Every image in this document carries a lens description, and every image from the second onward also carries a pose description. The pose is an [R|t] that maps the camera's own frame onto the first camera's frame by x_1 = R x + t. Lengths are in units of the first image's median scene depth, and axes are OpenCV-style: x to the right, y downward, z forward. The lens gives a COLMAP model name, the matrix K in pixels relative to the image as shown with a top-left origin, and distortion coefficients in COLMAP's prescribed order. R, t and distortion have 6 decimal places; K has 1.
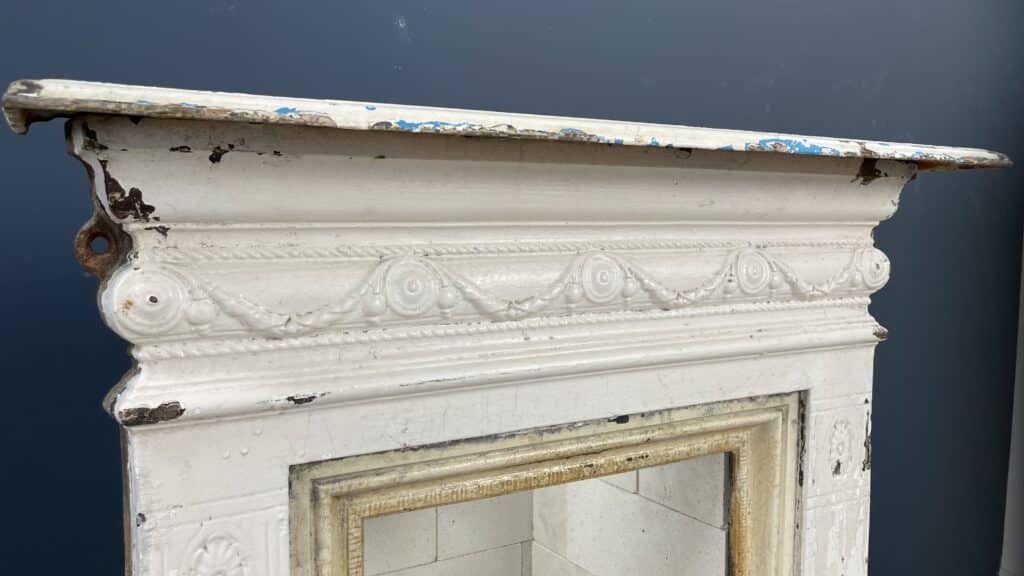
lens RADIAL K [[783.1, 0, 514.2], [0, 783.1, 277.5], [0, 0, 1]] dist [0.084811, -0.120548]
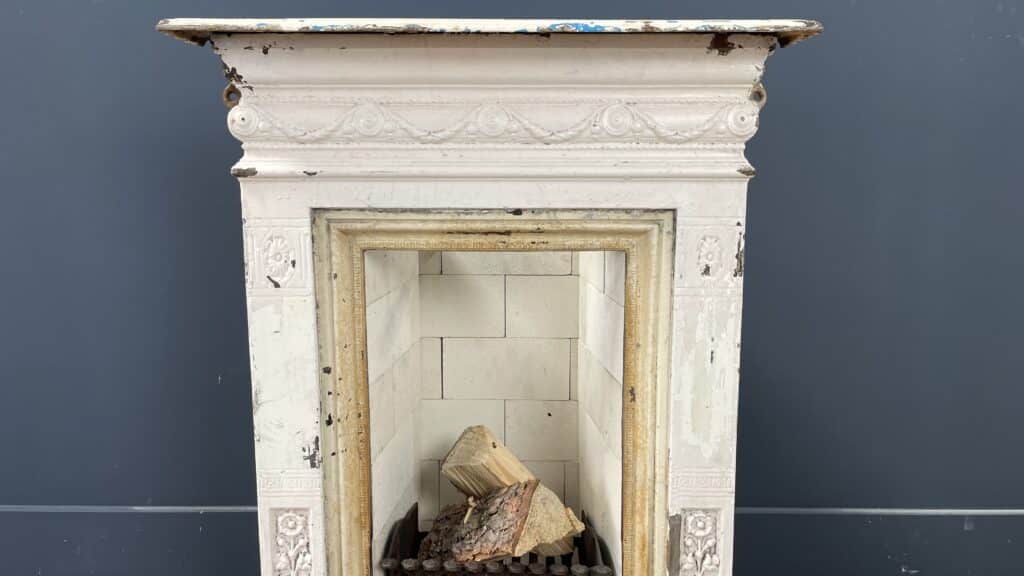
lens RADIAL K [[783.1, 0, 516.9], [0, 783.1, 283.8], [0, 0, 1]] dist [0.084811, -0.120548]
pose [[0.870583, 0.073270, -0.486535, 1.106949], [-0.037043, 0.995804, 0.083680, 0.228533], [0.490625, -0.054827, 0.869644, -0.481004]]
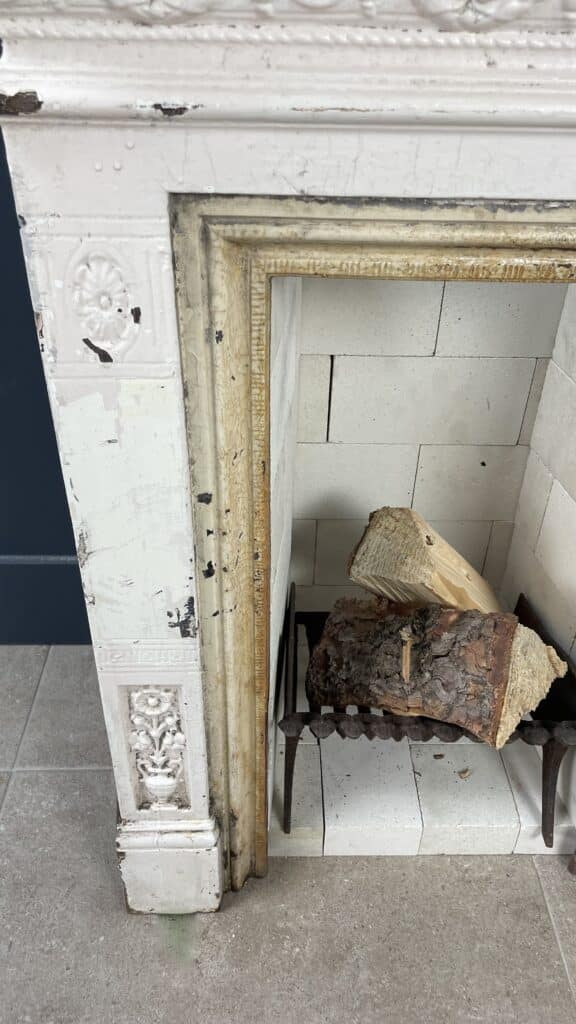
lens RADIAL K [[783.1, 0, 291.0], [0, 783.1, 506.0], [0, 0, 1]] dist [0.084811, -0.120548]
pose [[0.885835, 0.282598, -0.368016, 0.255351], [-0.059230, 0.855517, 0.514376, 0.066781], [0.460205, -0.433855, 0.774584, 0.198208]]
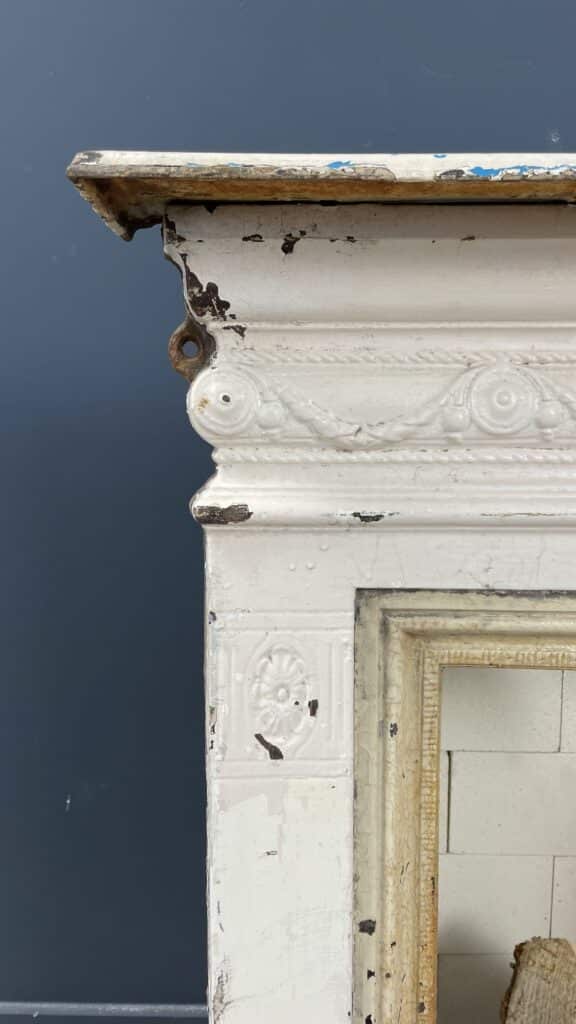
lens RADIAL K [[783.1, 0, 291.0], [0, 783.1, 505.8], [0, 0, 1]] dist [0.084811, -0.120548]
pose [[0.876050, 0.060322, -0.478433, 0.079853], [-0.042509, 0.997943, 0.047984, 0.093410], [0.480343, -0.021698, 0.876812, 0.144576]]
